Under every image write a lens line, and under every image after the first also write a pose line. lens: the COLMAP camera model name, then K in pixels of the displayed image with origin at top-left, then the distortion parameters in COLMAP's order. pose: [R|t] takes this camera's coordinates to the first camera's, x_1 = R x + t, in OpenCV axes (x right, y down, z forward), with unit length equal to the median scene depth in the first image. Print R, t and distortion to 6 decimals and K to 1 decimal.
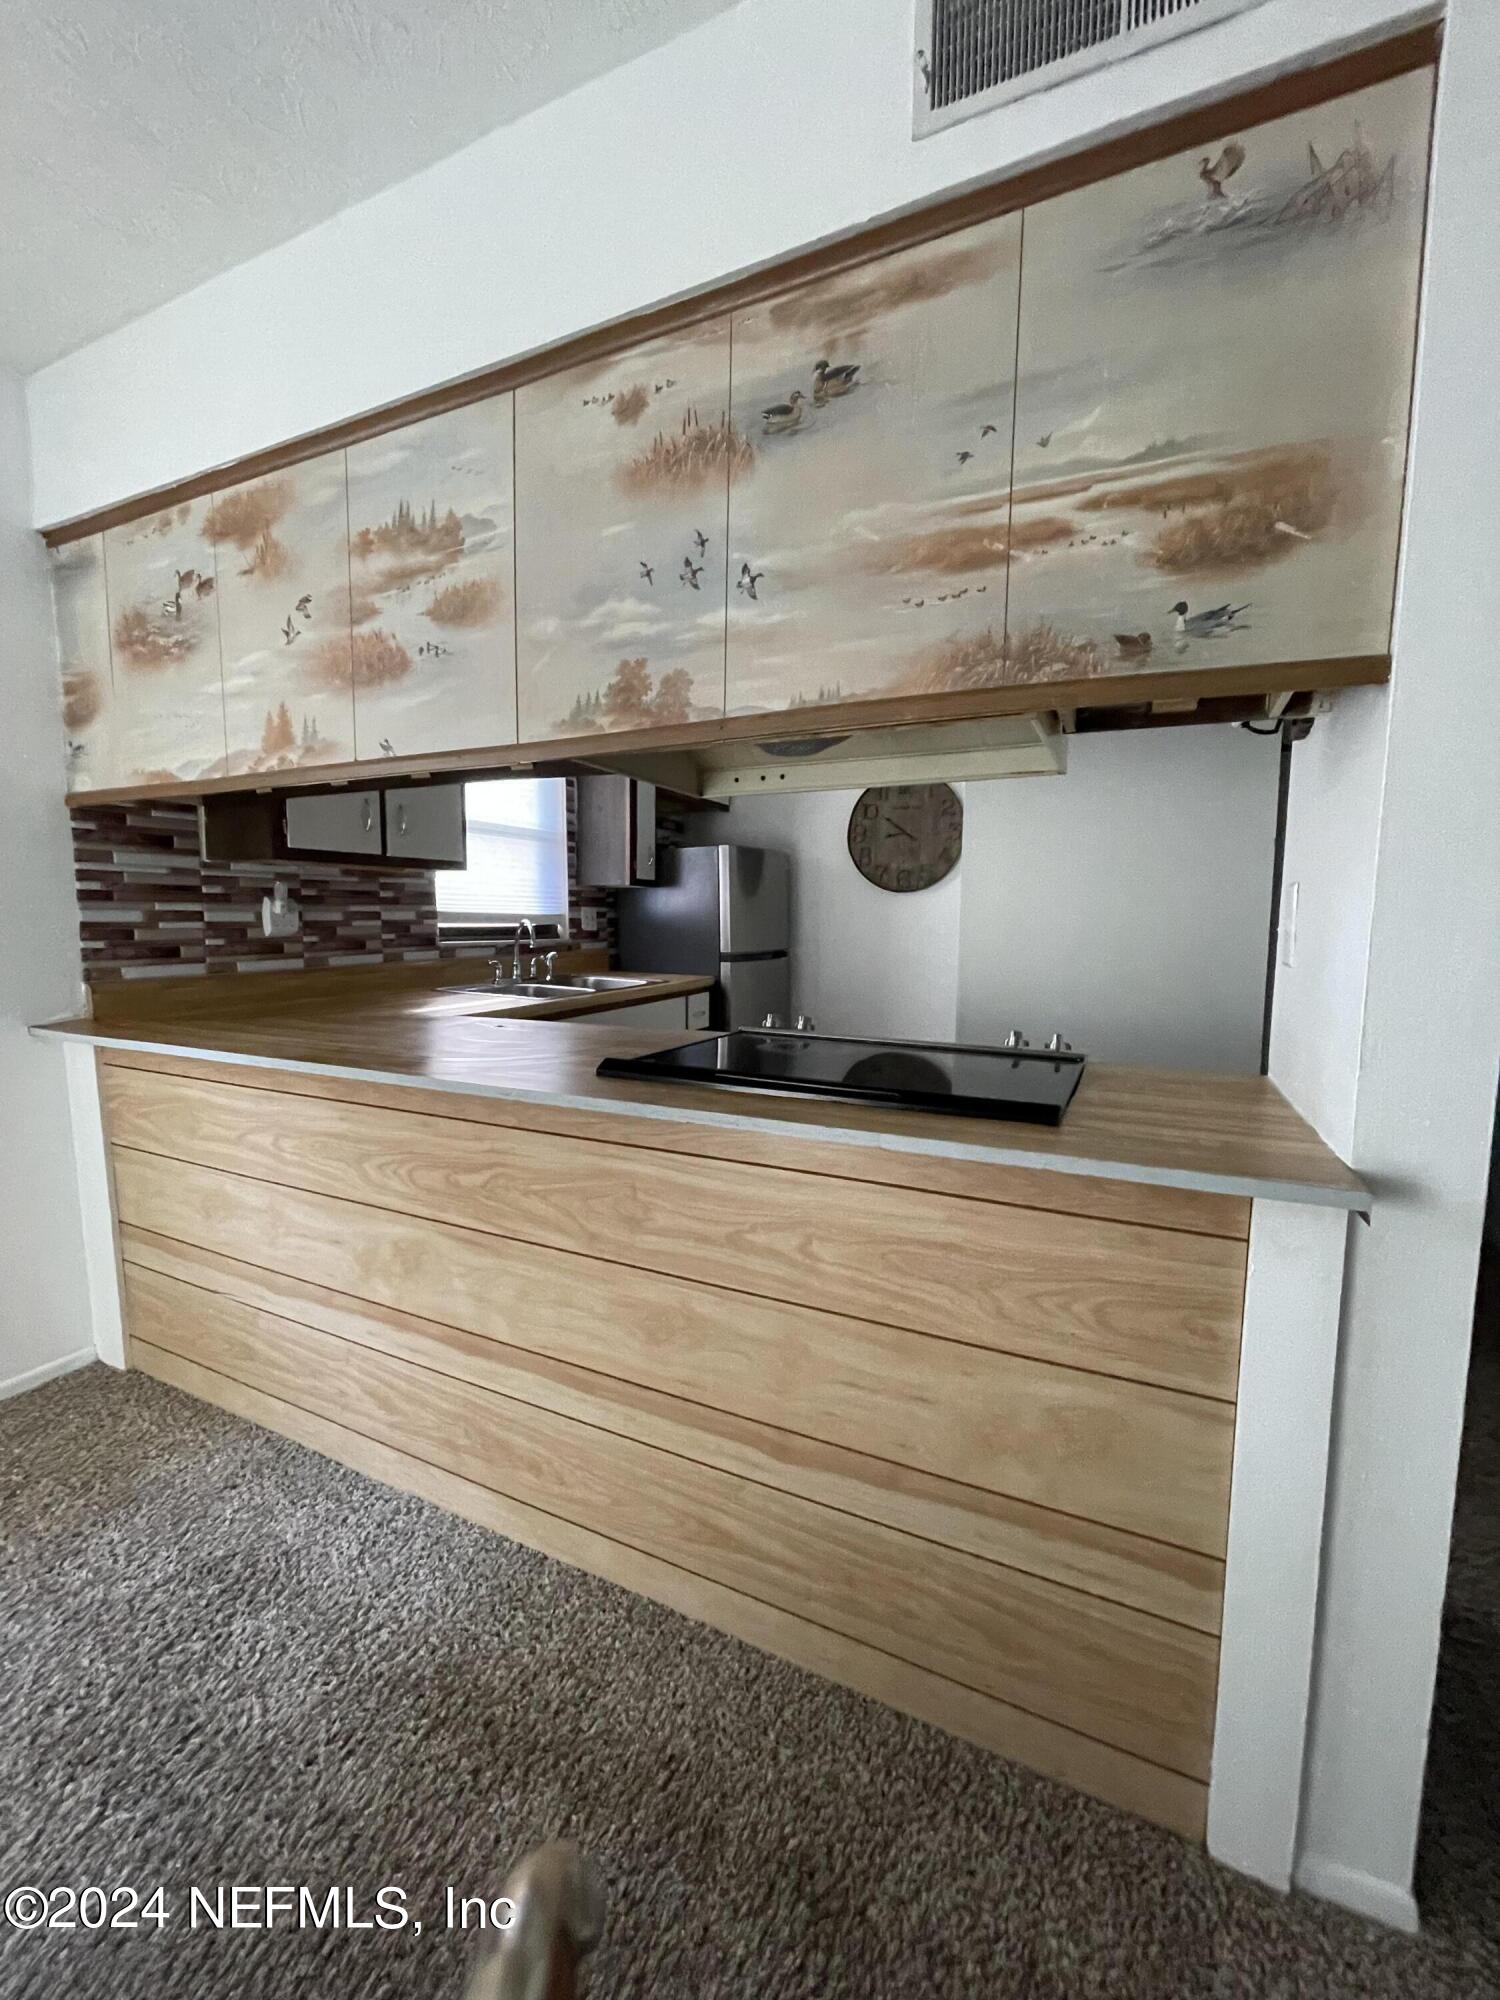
lens RADIAL K [[812.9, 0, 749.3], [0, 812.9, 1007.6], [0, 0, 1]] dist [0.001850, -0.000019]
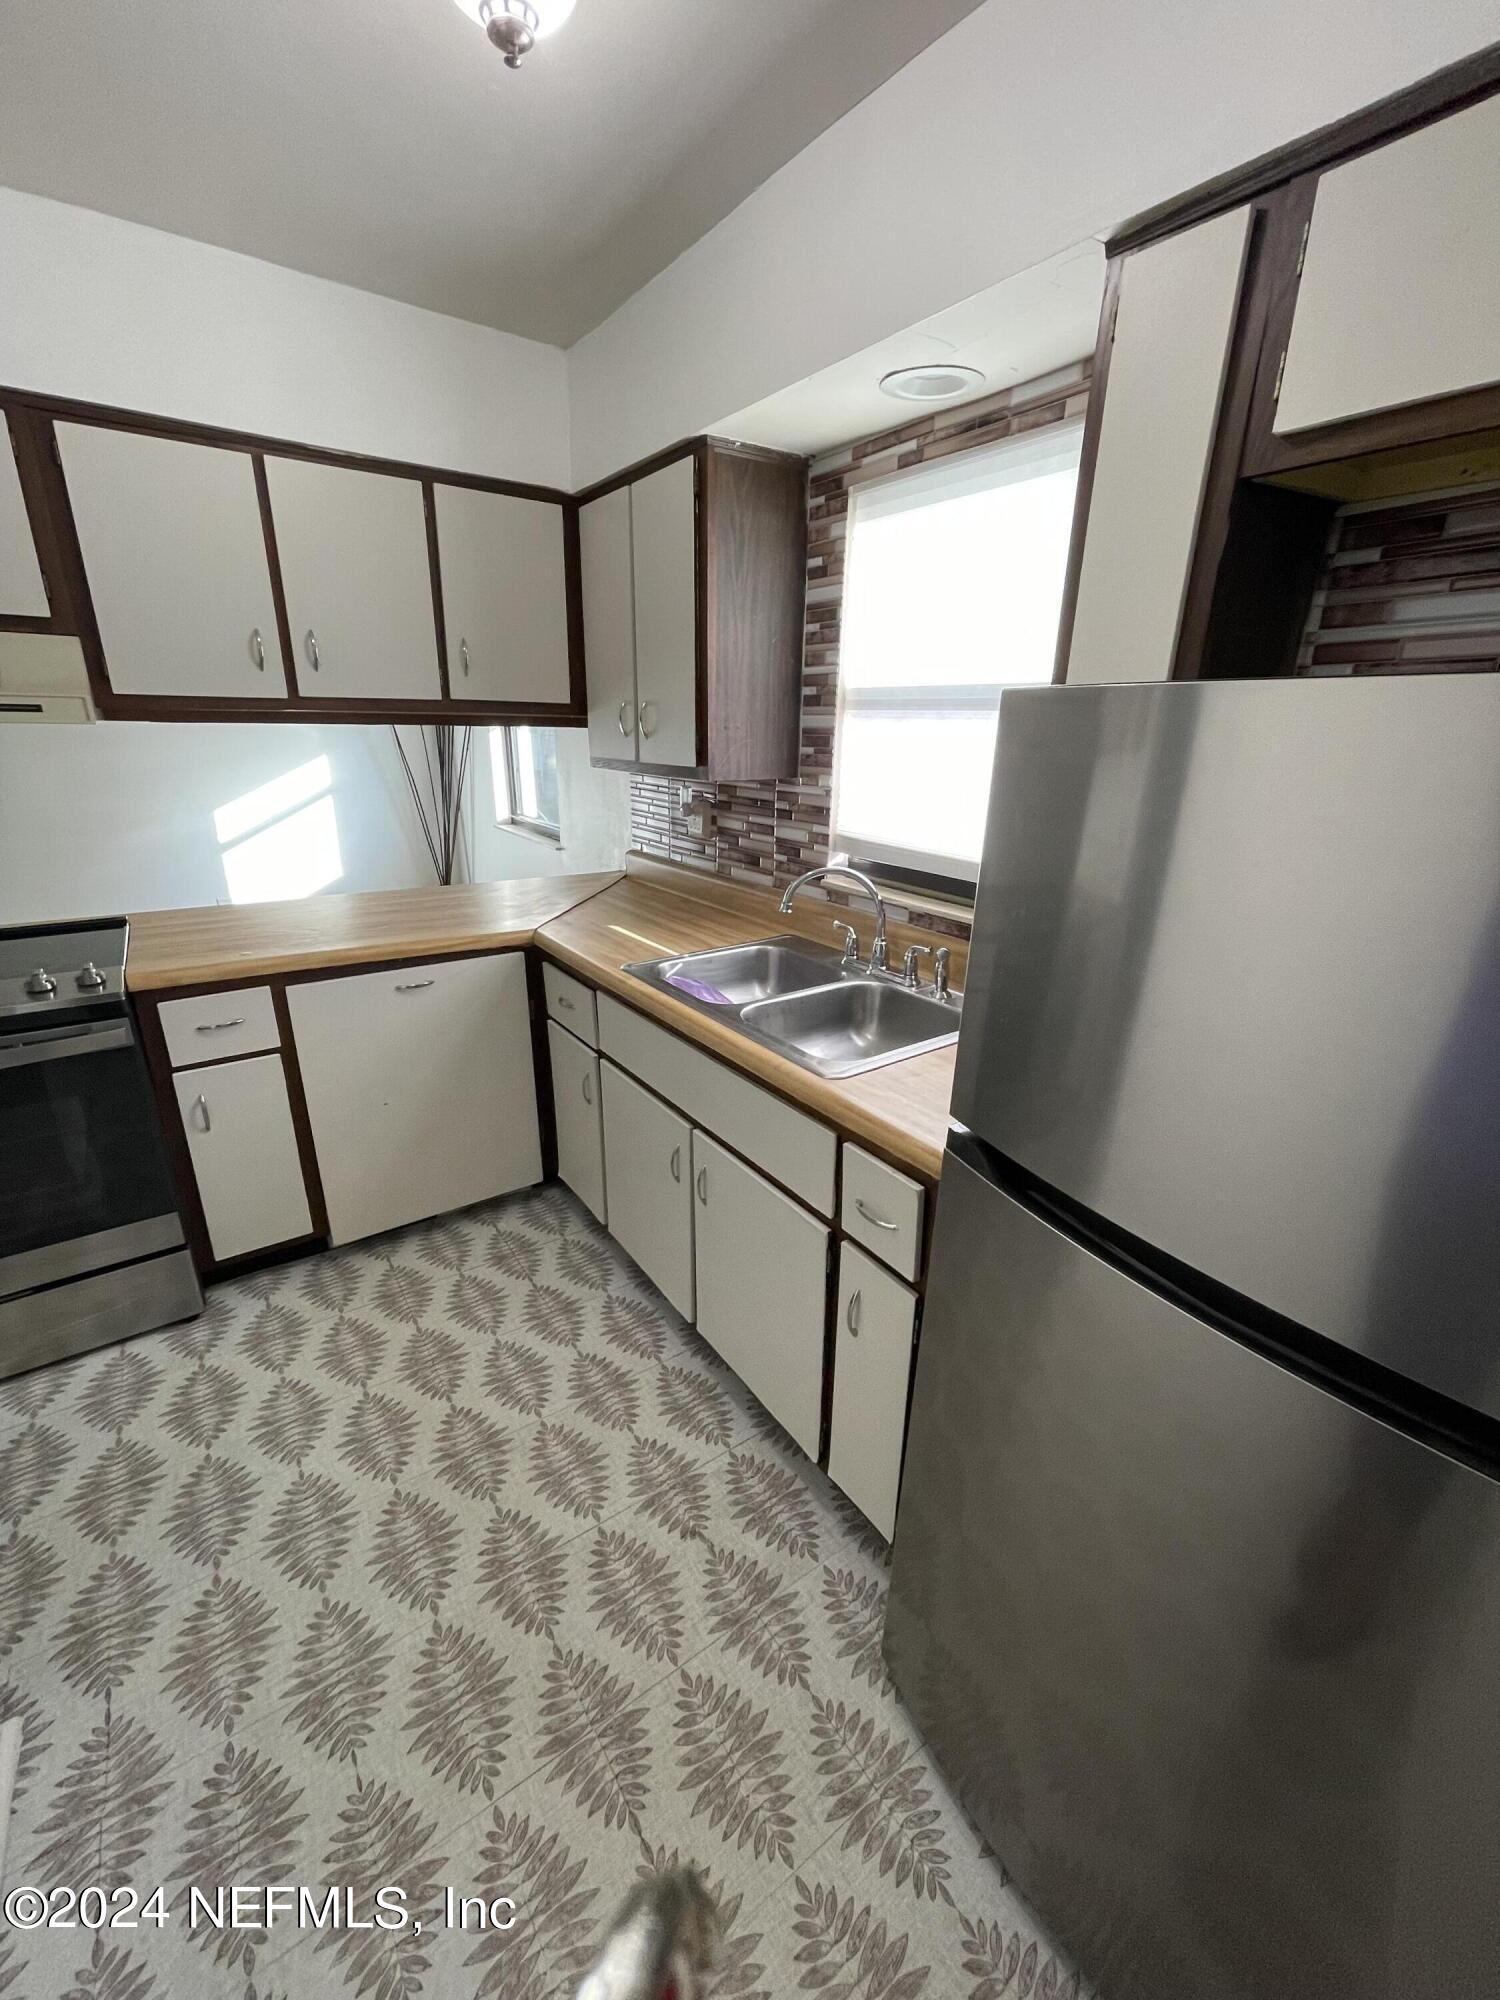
lens RADIAL K [[812.9, 0, 753.3], [0, 812.9, 996.8], [0, 0, 1]] dist [0.001850, -0.000019]
pose [[-0.483558, 0.255764, -0.837112, 0.289596], [-0.128400, 0.925286, 0.356874, -0.247859], [0.865844, 0.280055, -0.414589, 1.366202]]
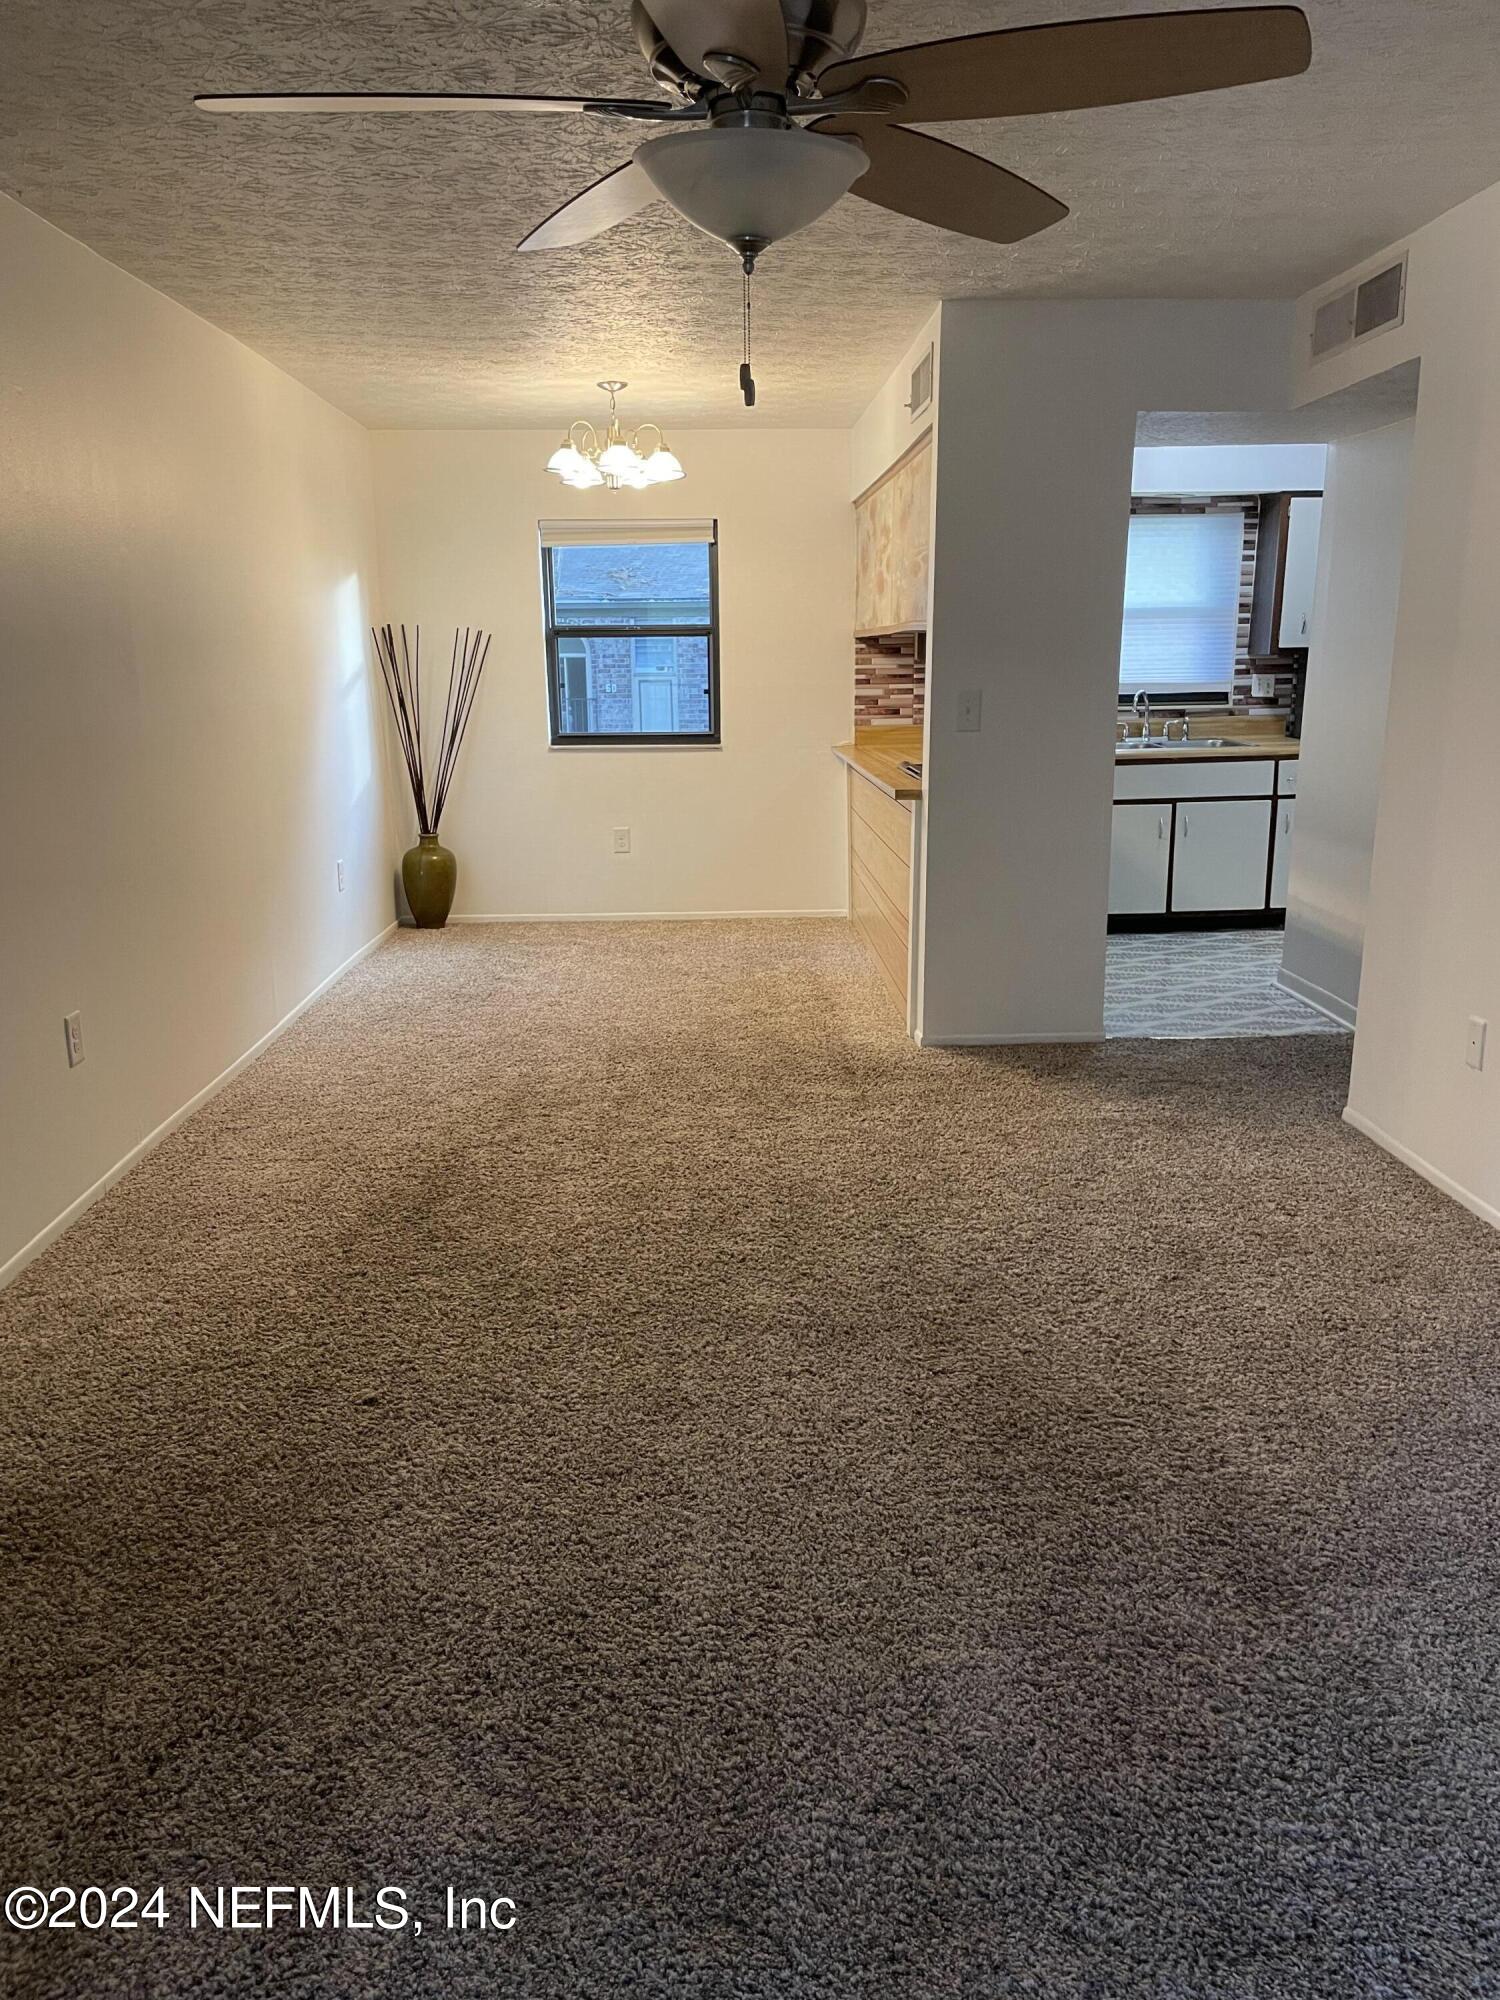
lens RADIAL K [[1507.0, 0, 744.4], [0, 1507.0, 1017.8], [0, 0, 1]] dist [0.053048, -0.026414]
pose [[0.461100, 0.191011, -0.866546, 1.747340], [-0.081386, 0.981544, 0.173053, 0.037811], [0.883608, -0.009270, 0.468135, -0.713670]]
